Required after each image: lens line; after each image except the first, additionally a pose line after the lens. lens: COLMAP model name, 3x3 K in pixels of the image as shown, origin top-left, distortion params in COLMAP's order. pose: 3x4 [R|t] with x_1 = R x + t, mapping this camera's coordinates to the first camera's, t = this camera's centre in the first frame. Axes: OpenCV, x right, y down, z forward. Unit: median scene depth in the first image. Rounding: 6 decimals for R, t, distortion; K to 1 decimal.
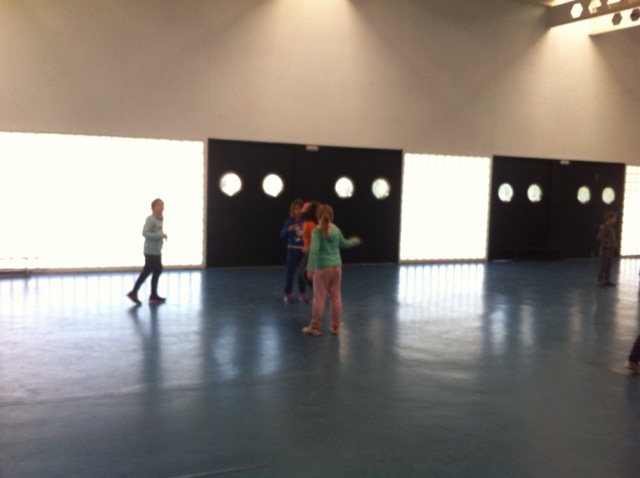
lens RADIAL K [[644.6, 0, 322.5], [0, 644.6, 232.3], [0, 0, 1]] dist [-0.029730, 0.000000]
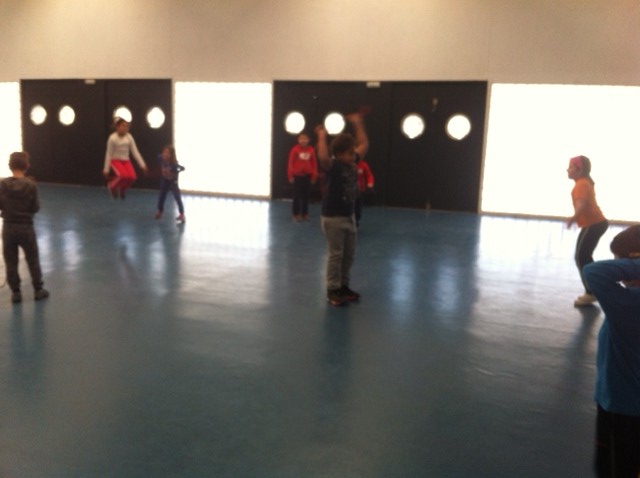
lens RADIAL K [[644.6, 0, 321.0], [0, 644.6, 239.1], [0, 0, 1]] dist [-0.029730, 0.000000]
pose [[0.715893, 0.114450, -0.688765, 1.001649], [-0.057174, 0.992770, 0.105540, 0.001295], [0.695865, -0.036176, 0.717261, 0.426091]]
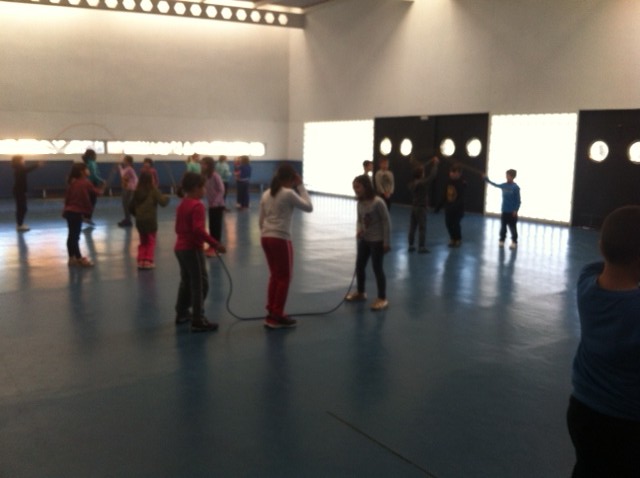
lens RADIAL K [[644.6, 0, 320.5], [0, 644.6, 238.6], [0, 0, 1]] dist [-0.029730, 0.000000]
pose [[0.204856, 0.113584, -0.972179, 1.173902], [-0.079676, 0.991883, 0.099097, 0.000435], [0.975544, 0.057159, 0.212243, 0.496452]]
